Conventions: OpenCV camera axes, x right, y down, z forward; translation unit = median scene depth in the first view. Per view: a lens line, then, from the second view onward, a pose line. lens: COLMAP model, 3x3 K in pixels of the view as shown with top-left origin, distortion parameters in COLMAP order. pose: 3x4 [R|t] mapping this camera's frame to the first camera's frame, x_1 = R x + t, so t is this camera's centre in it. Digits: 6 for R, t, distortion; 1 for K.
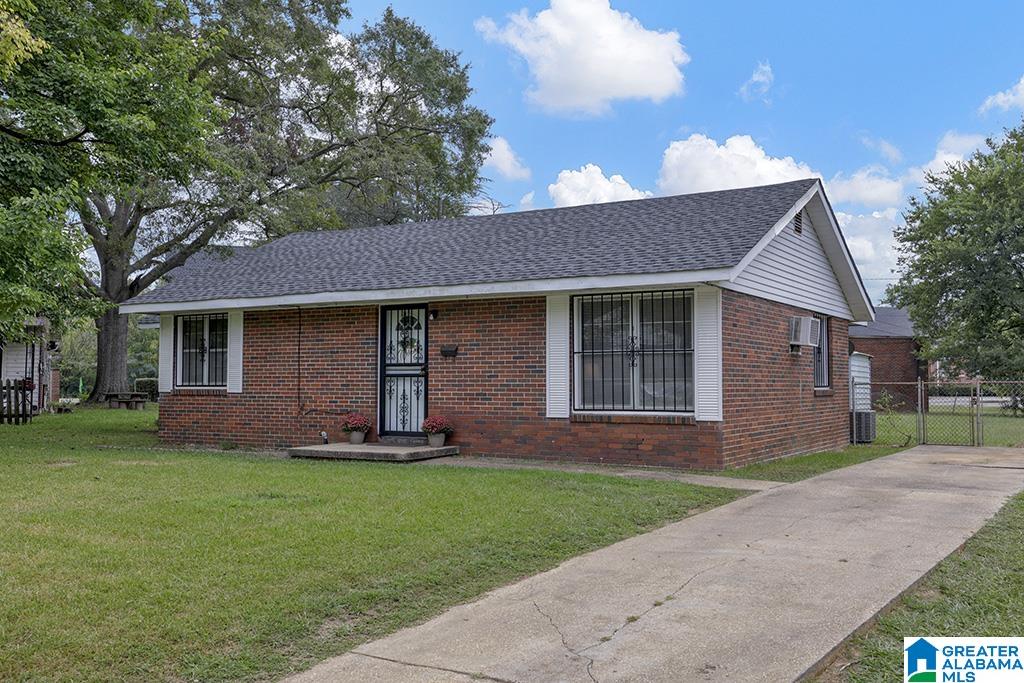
lens RADIAL K [[985.2, 0, 512.0], [0, 985.2, 341.5], [0, 0, 1]] dist [0.005658, 0.010969]
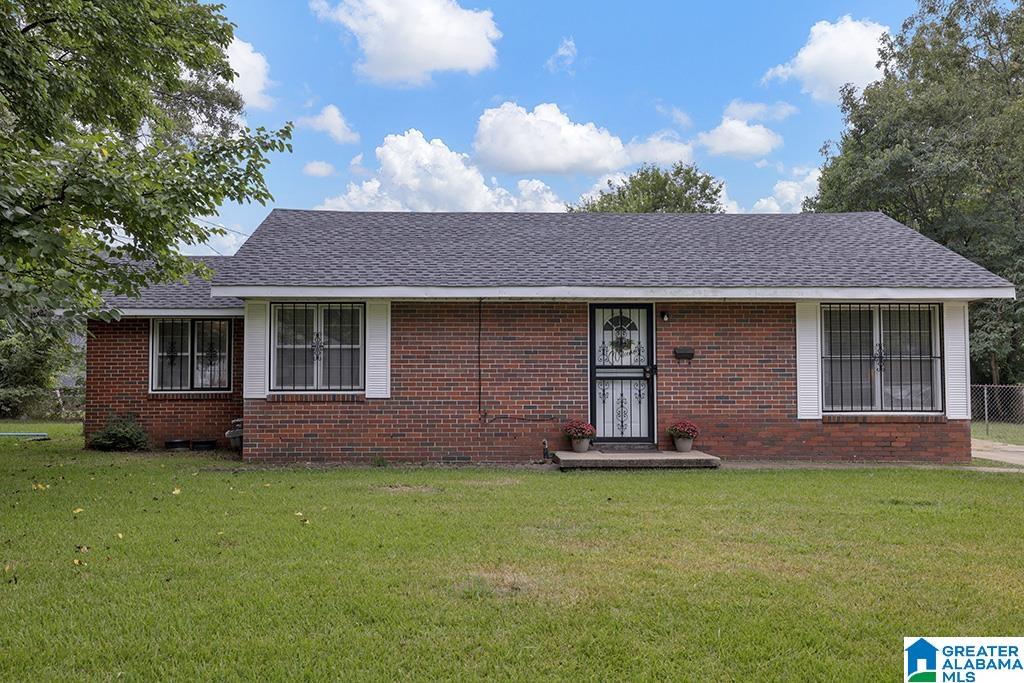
lens RADIAL K [[985.2, 0, 512.0], [0, 985.2, 341.5], [0, 0, 1]] dist [0.005658, 0.010969]
pose [[0.844698, 0.019405, 0.534891, -0.736959], [-0.021796, 0.999761, -0.001848, 0.003238], [-0.534799, -0.010097, 0.844919, 0.265923]]
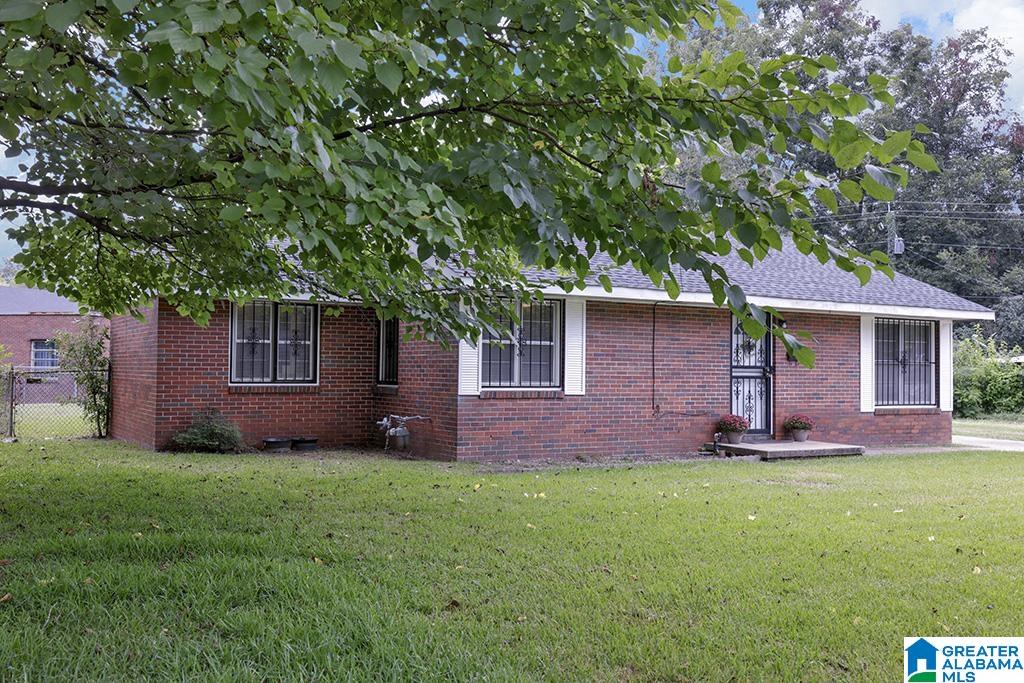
lens RADIAL K [[985.2, 0, 512.0], [0, 985.2, 341.5], [0, 0, 1]] dist [0.005658, 0.010969]
pose [[0.484823, 0.026280, 0.874218, -1.223497], [-0.054475, 0.998515, 0.000194, 0.009992], [-0.872914, -0.047717, 0.485534, 0.736777]]
